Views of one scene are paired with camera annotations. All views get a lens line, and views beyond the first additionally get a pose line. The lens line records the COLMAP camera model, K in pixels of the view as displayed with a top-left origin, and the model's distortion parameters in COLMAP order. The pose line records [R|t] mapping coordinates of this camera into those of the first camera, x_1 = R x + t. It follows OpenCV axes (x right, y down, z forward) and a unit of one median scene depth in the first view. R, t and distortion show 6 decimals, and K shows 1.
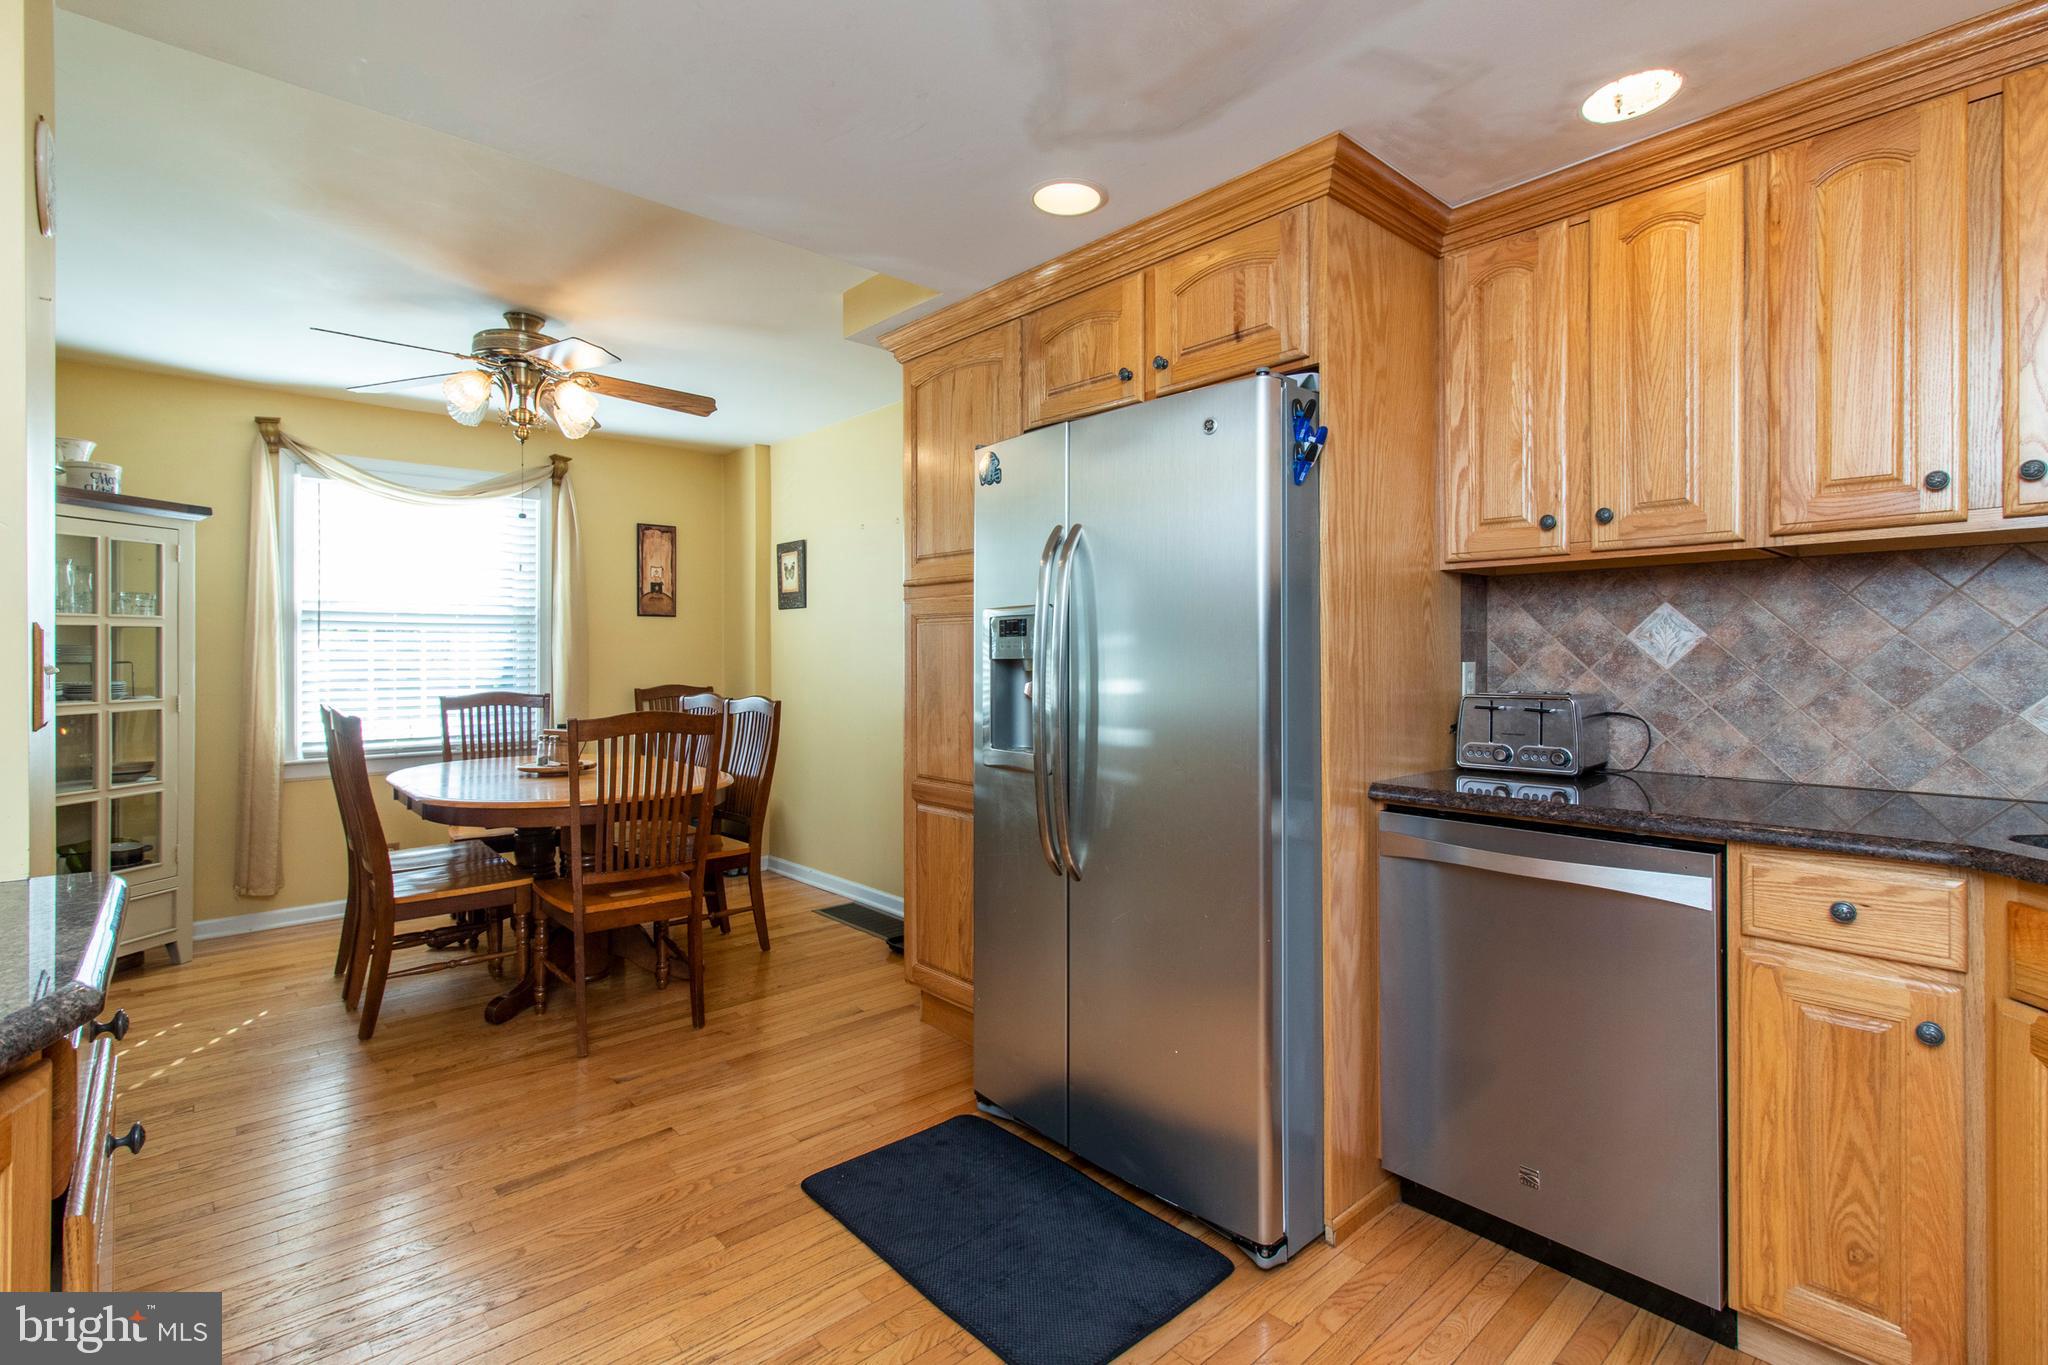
lens RADIAL K [[945.3, 0, 1020.7], [0, 945.3, 656.5], [0, 0, 1]] dist [0.002140, 0.000358]
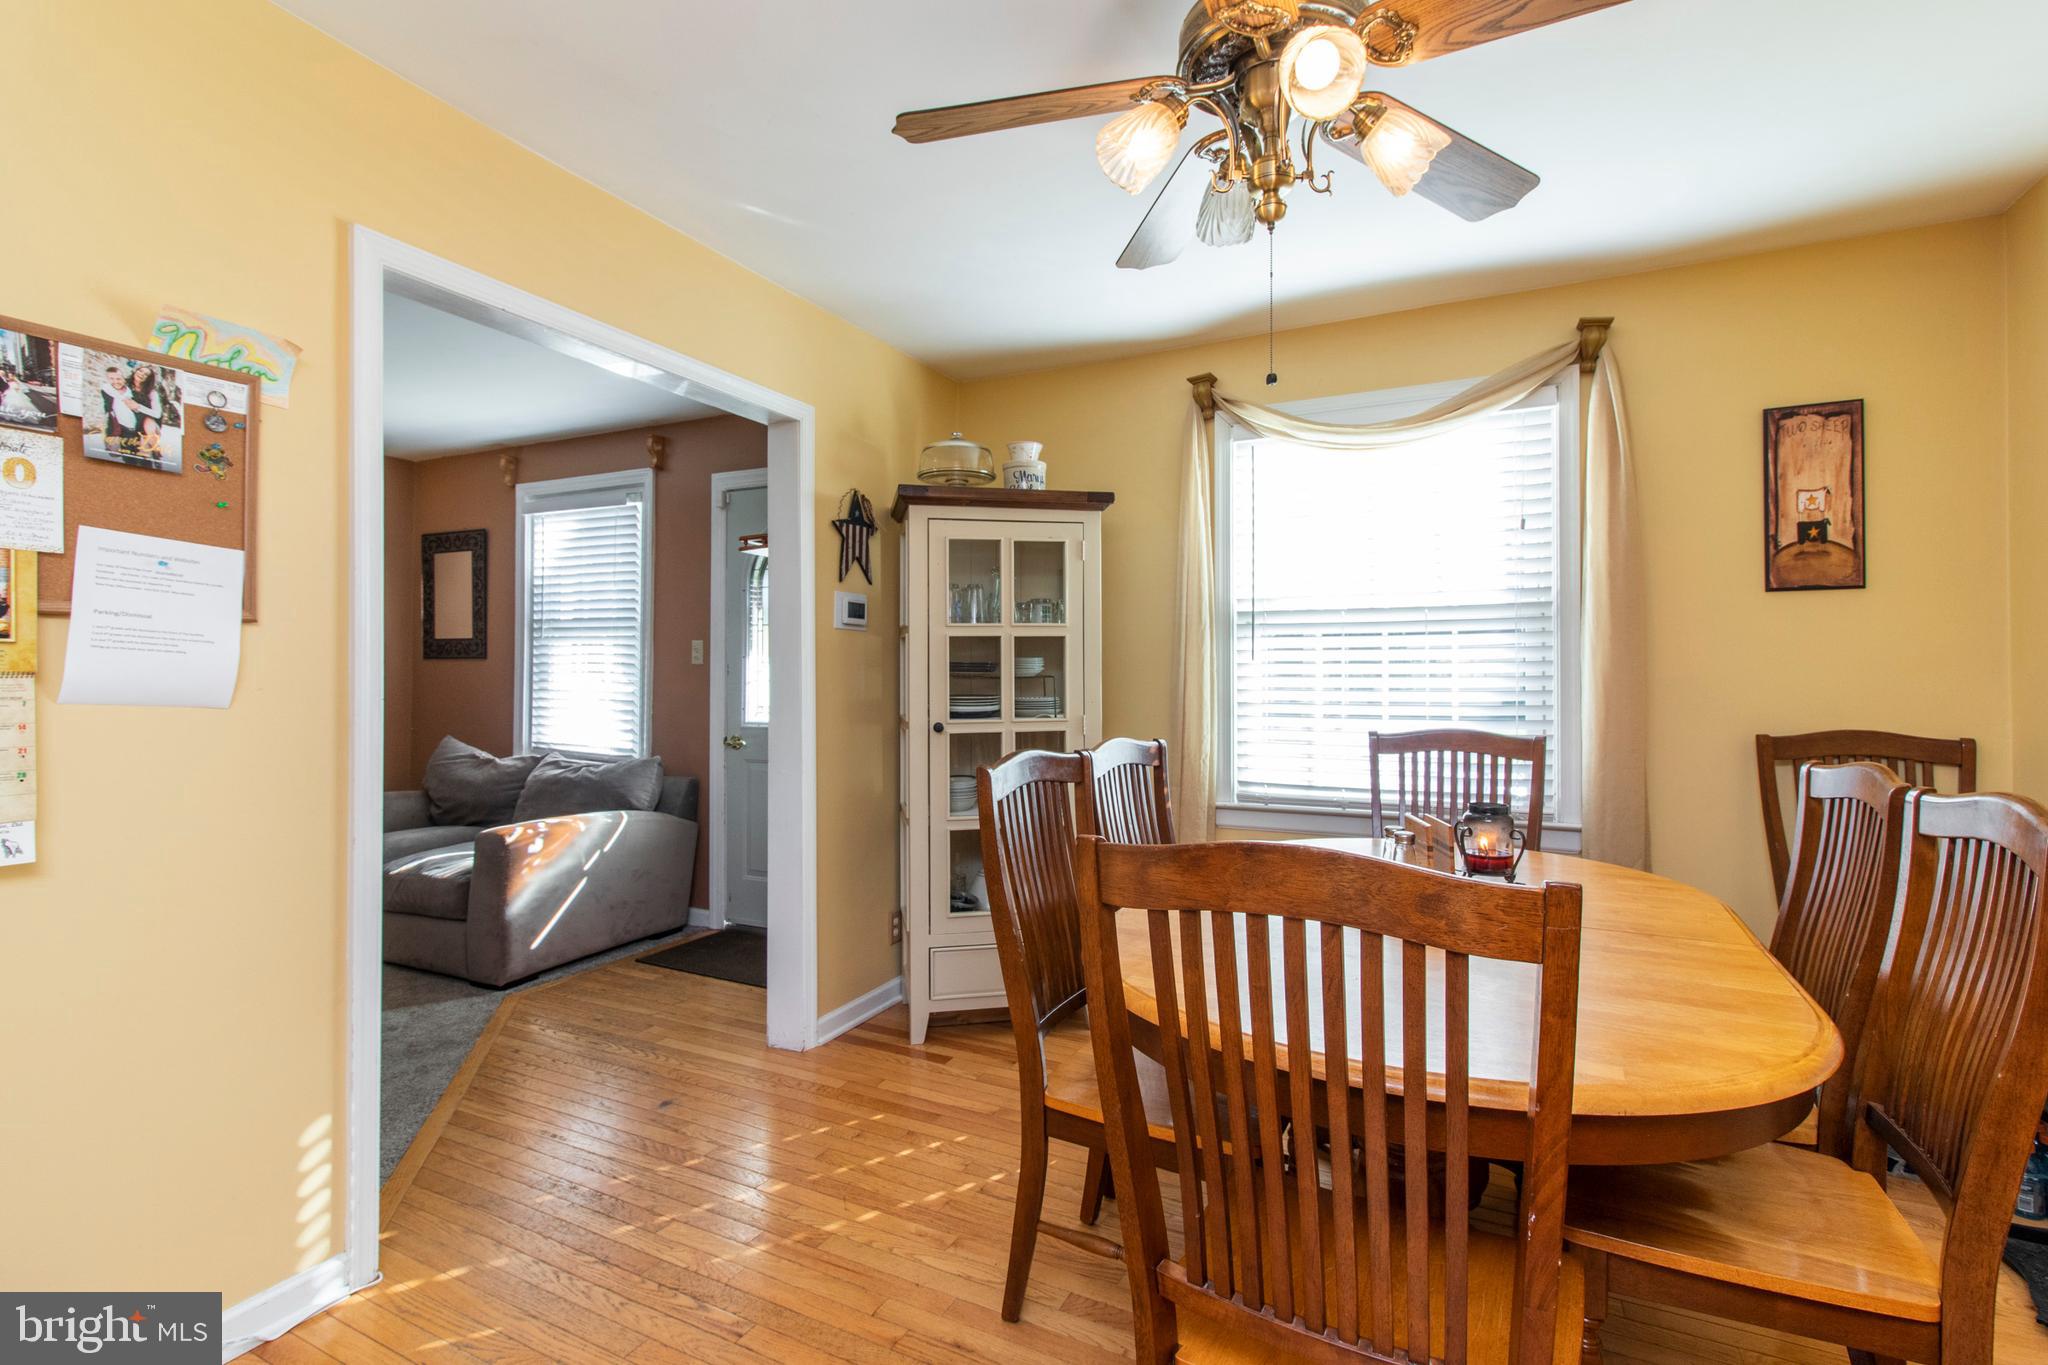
lens RADIAL K [[944.9, 0, 1014.1], [0, 944.9, 663.2], [0, 0, 1]] dist [0.005367, 0.000178]
pose [[0.364899, -0.009086, -0.931003, -0.113806], [-0.002417, 0.999940, -0.010706, 0.003086], [0.931044, 0.006157, 0.364855, 0.636271]]
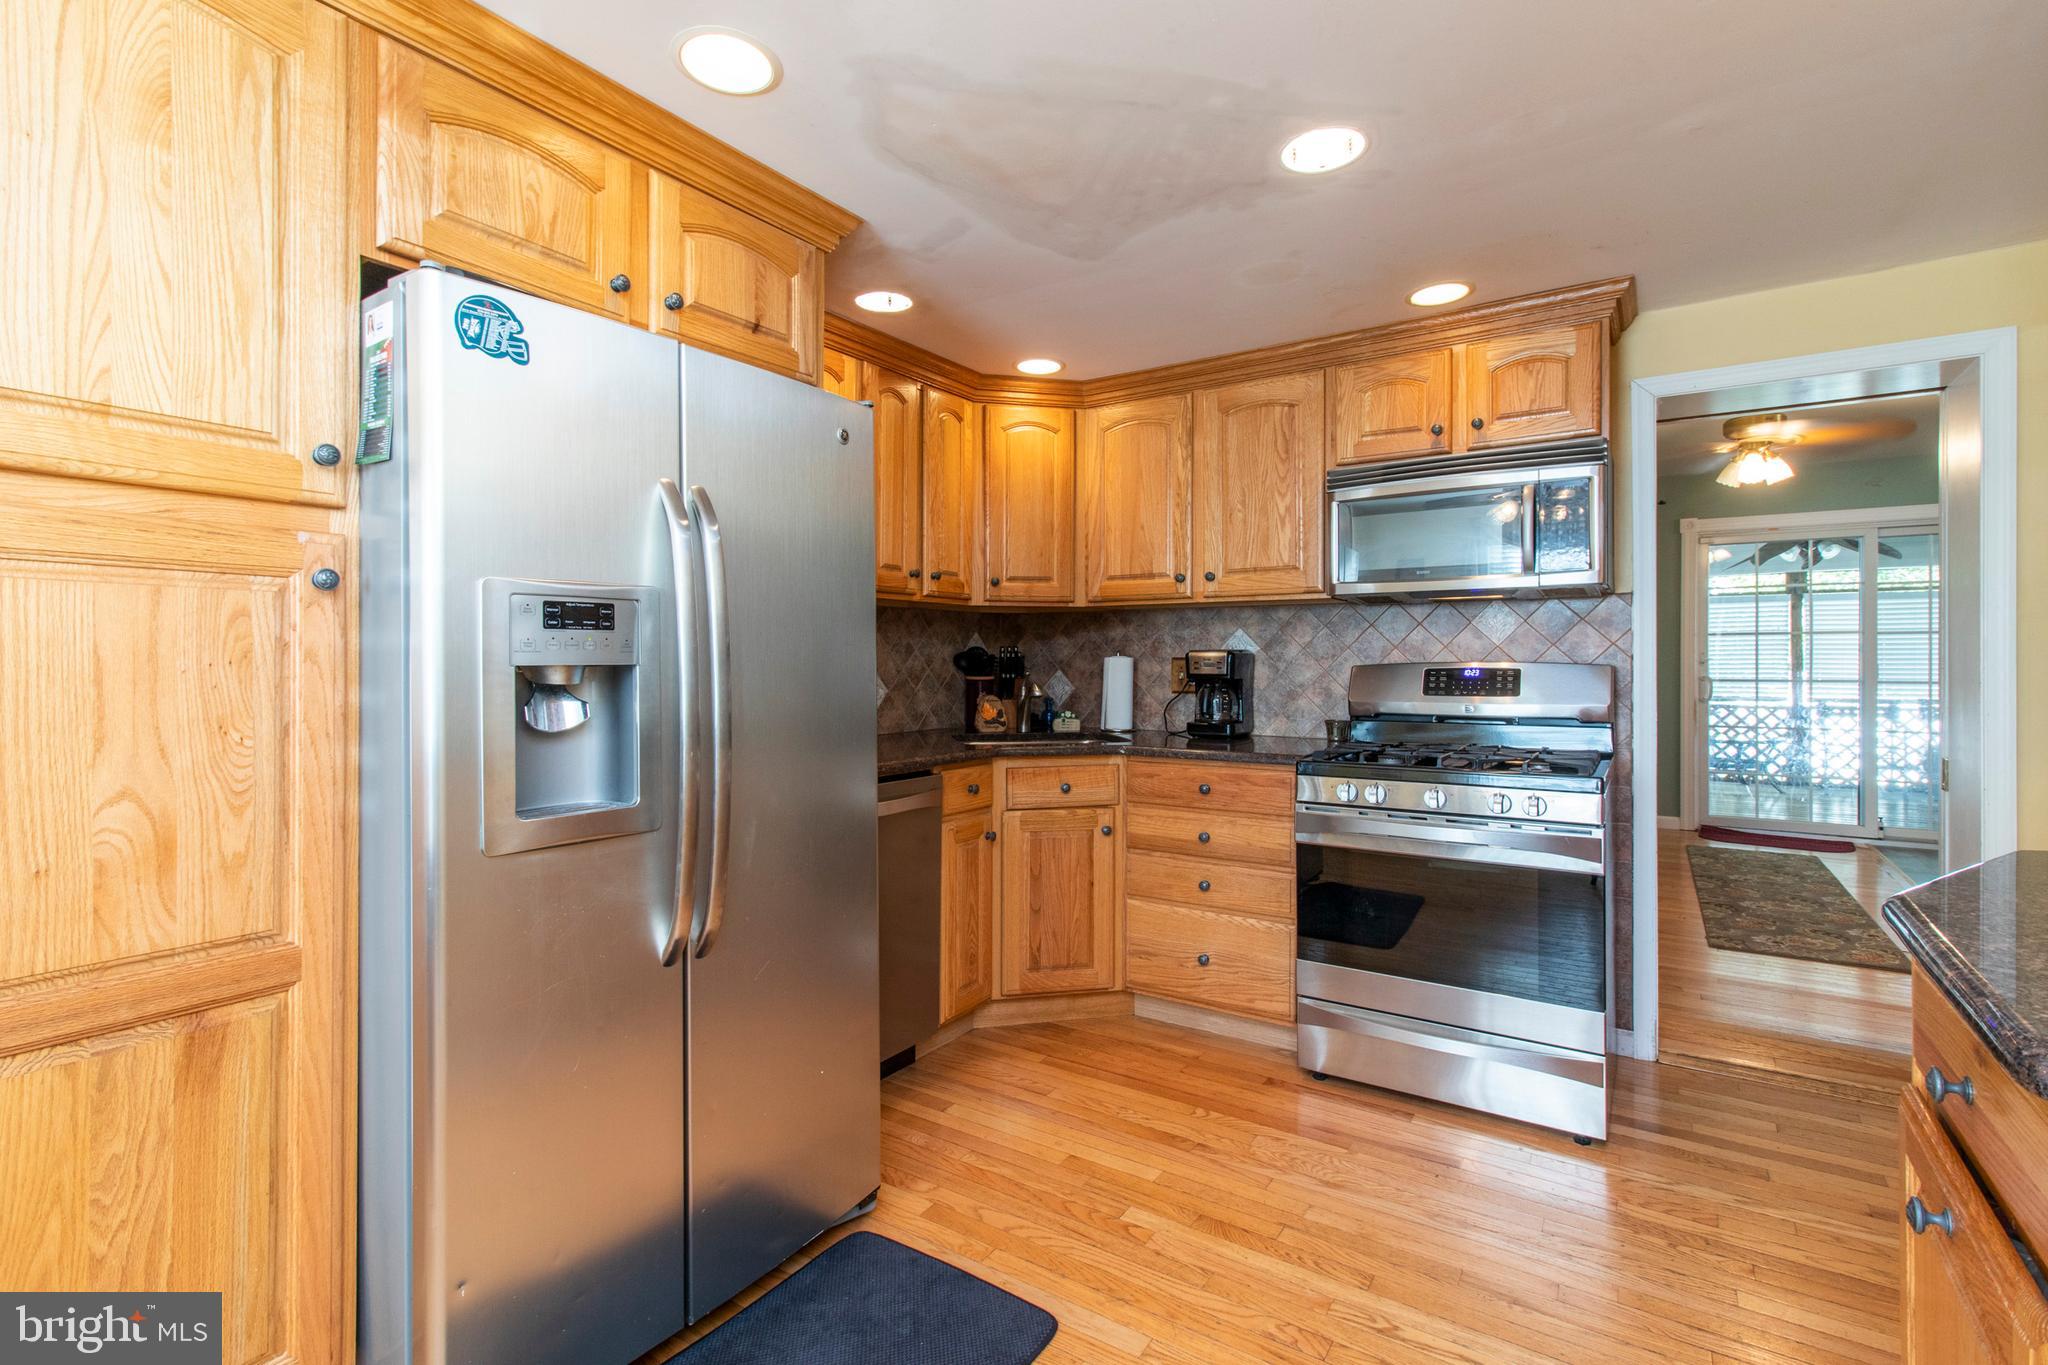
lens RADIAL K [[948.8, 0, 1023.9], [0, 948.8, 666.2], [0, 0, 1]] dist [0.003984, -0.000152]
pose [[-0.246363, -0.002442, 0.969175, -0.435533], [0.000446, 0.999996, 0.002633, 0.001116], [-0.969178, 0.001081, -0.246361, 0.550133]]
